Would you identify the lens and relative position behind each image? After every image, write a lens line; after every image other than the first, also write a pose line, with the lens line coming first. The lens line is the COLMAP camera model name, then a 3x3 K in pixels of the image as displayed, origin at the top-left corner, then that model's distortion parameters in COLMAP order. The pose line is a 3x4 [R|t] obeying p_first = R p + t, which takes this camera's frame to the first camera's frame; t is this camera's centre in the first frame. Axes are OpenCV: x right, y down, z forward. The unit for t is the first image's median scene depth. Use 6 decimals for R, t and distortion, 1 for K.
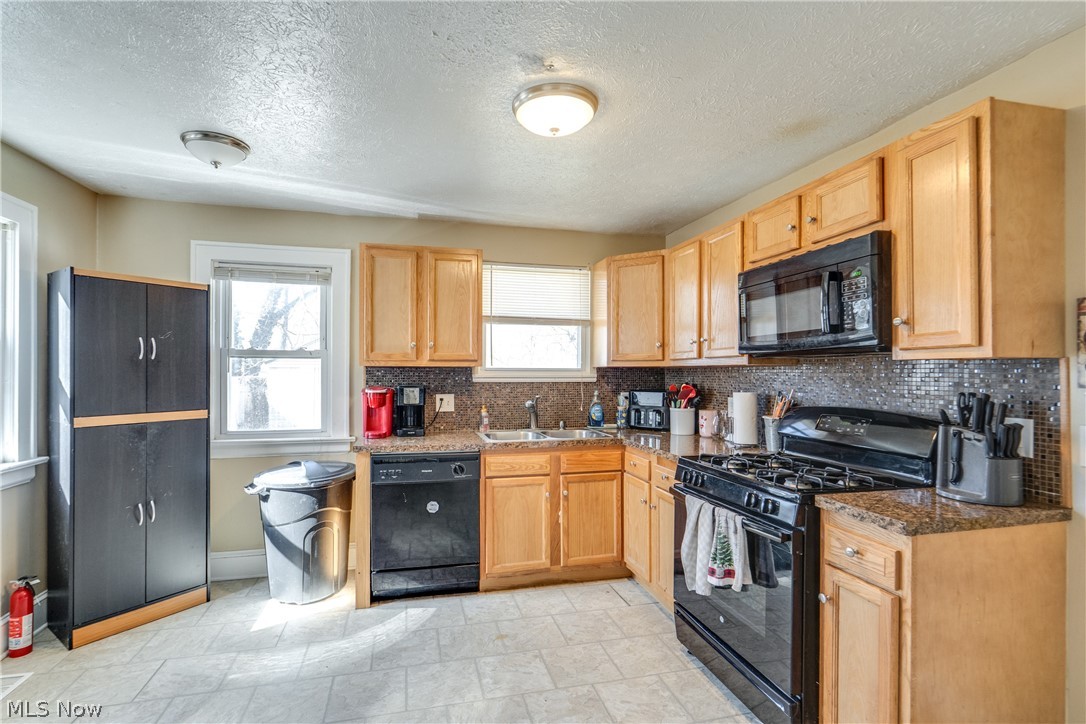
lens RADIAL K [[502.1, 0, 503.5], [0, 502.1, 365.3], [0, 0, 1]] dist [0.001511, 0.001009]
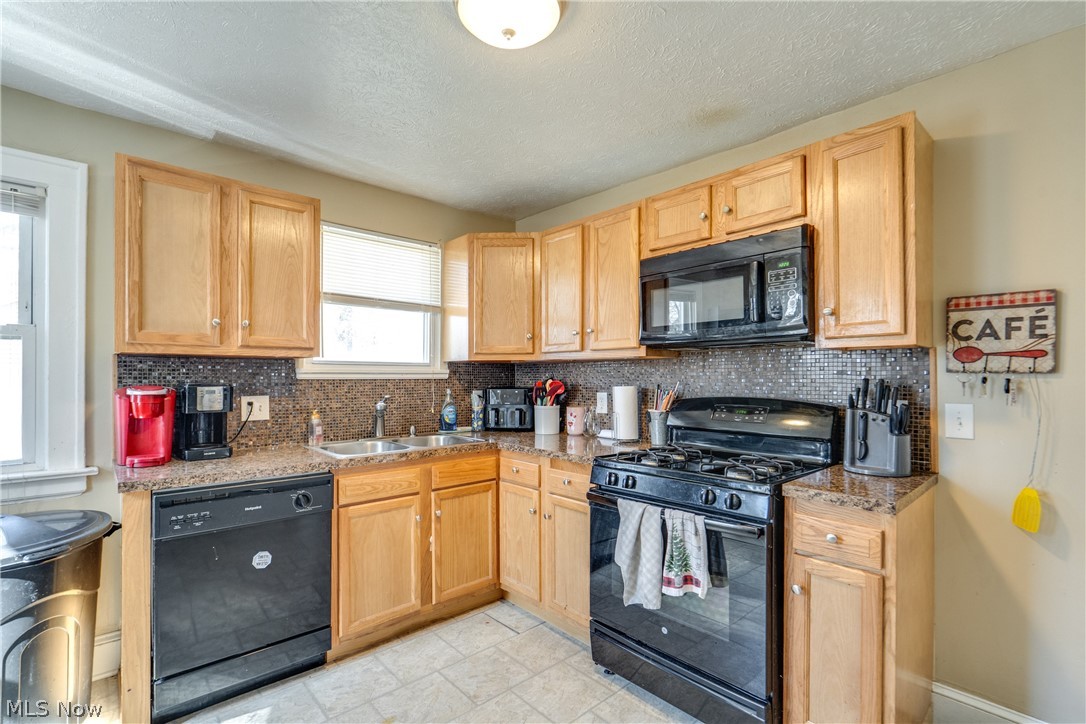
lens RADIAL K [[512.1, 0, 519.9], [0, 512.1, 372.7], [0, 0, 1]] dist [0.000056, 0.000669]
pose [[0.870686, 0.003034, 0.491829, -0.178152], [-0.005416, 0.999979, 0.003420, 0.024169], [-0.491809, -0.005642, 0.870685, 0.224634]]
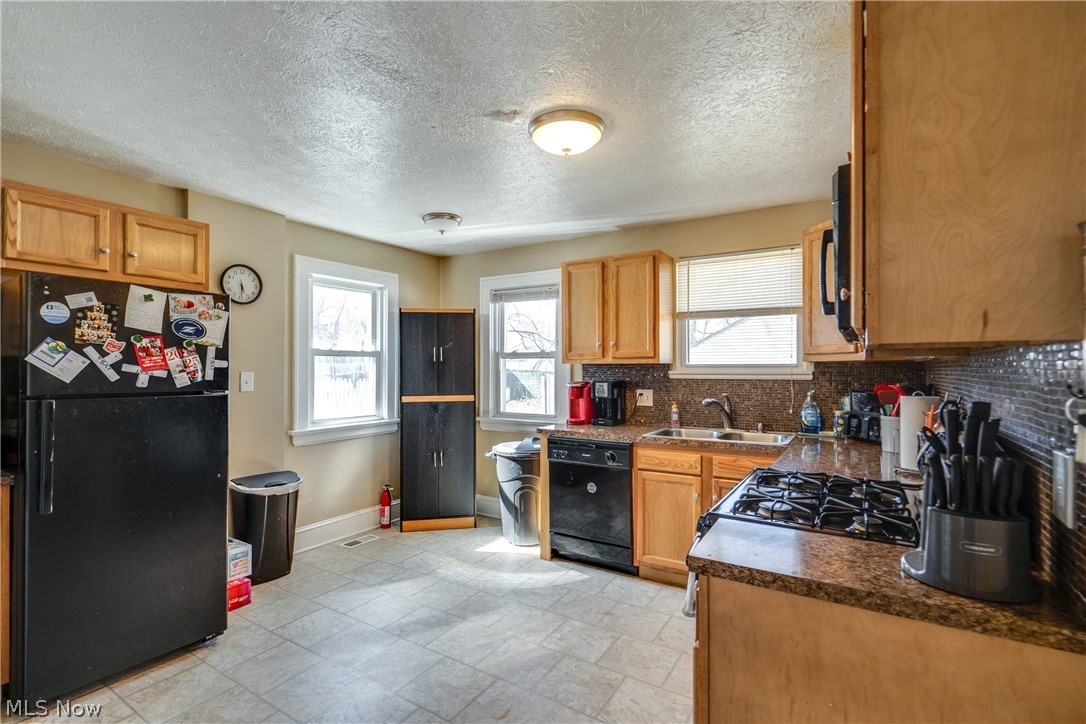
lens RADIAL K [[493.9, 0, 543.0], [0, 493.9, 362.0], [0, 0, 1]] dist [-0.001997, 0.000129]
pose [[0.708117, -0.012529, -0.705984, 0.570237], [0.012551, 0.999908, -0.005155, 0.002440], [0.705983, -0.005210, 0.708209, 0.132351]]
